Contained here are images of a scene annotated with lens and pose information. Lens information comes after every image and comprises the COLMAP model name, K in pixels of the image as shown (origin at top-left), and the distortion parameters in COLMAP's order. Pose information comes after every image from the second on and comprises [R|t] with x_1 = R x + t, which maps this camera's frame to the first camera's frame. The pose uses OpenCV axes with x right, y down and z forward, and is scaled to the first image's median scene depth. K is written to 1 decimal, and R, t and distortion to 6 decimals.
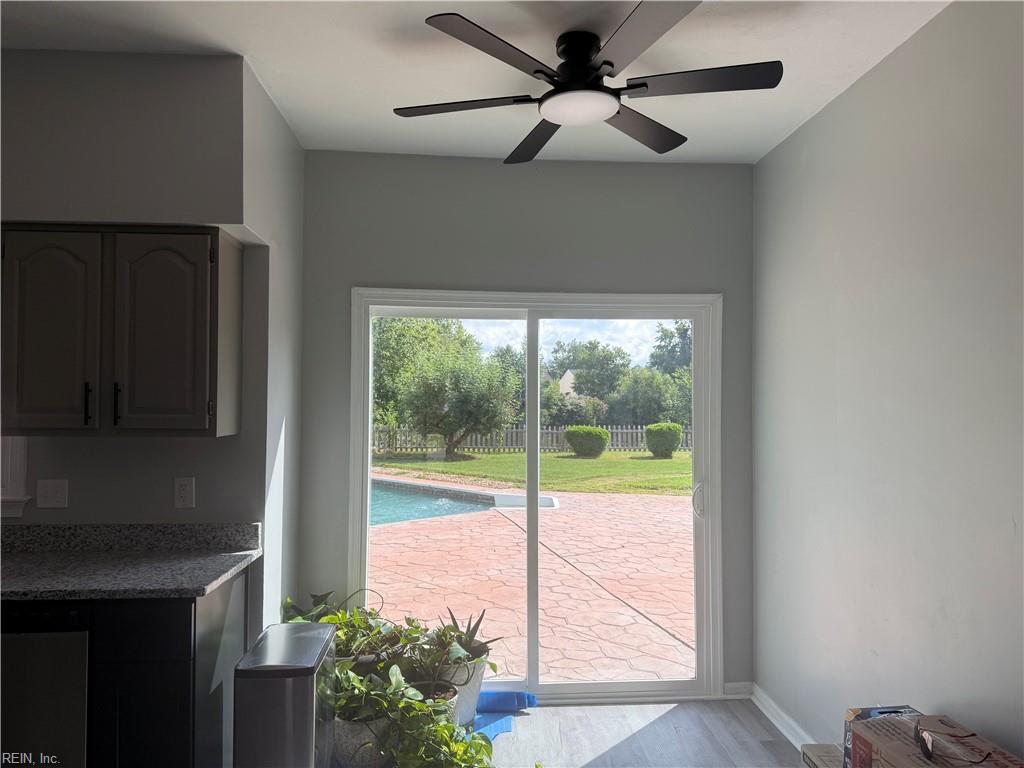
lens RADIAL K [[722.5, 0, 510.4], [0, 722.5, 386.9], [0, 0, 1]] dist [0.049423, -0.068064]
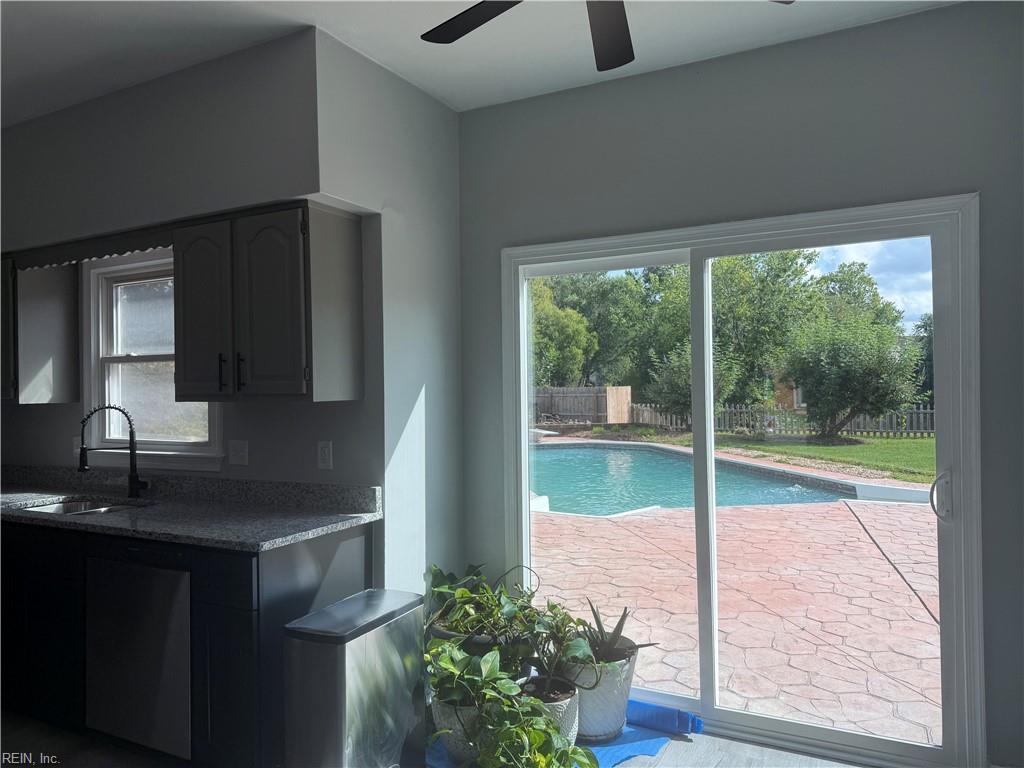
lens RADIAL K [[725.3, 0, 511.3], [0, 725.3, 378.7], [0, 0, 1]] dist [0.094075, -0.142868]
pose [[0.857919, -0.020427, -0.513378, 0.331938], [0.027697, 0.999595, 0.006512, 0.032415], [0.513038, -0.019806, 0.858138, 0.216311]]
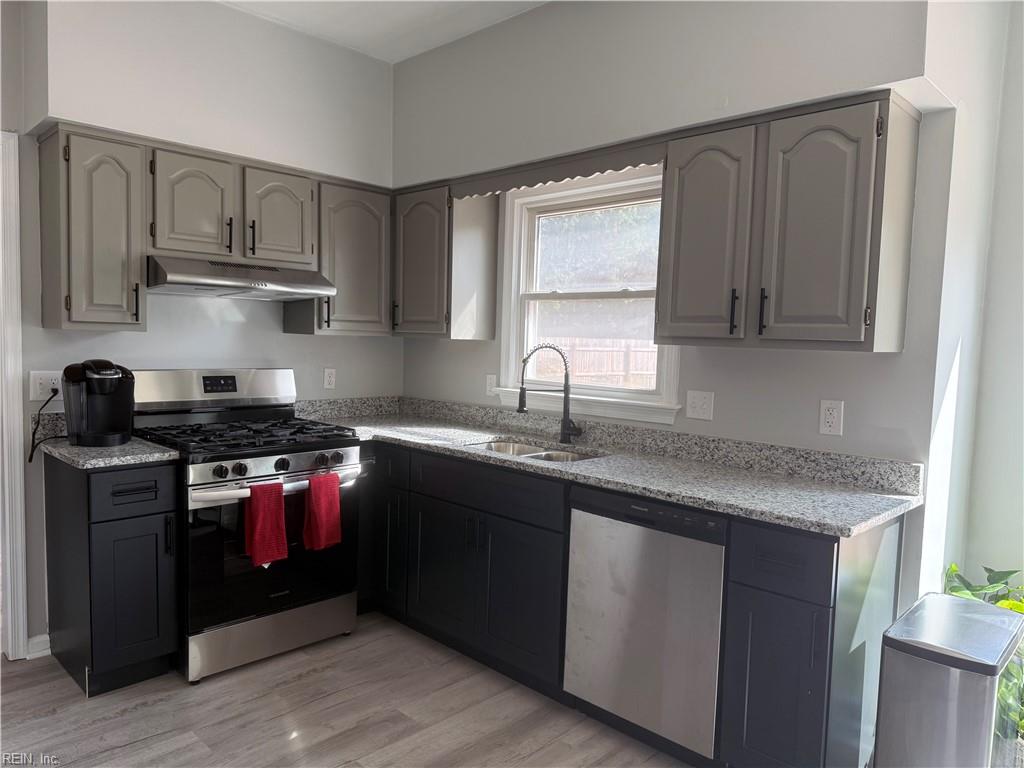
lens RADIAL K [[722.5, 0, 510.4], [0, 722.5, 386.9], [0, 0, 1]] dist [0.049423, -0.068064]
pose [[0.670633, 0.069298, -0.738546, -0.059801], [-0.012532, 0.996543, 0.082127, 0.040080], [0.741684, -0.045821, 0.669183, 0.125011]]
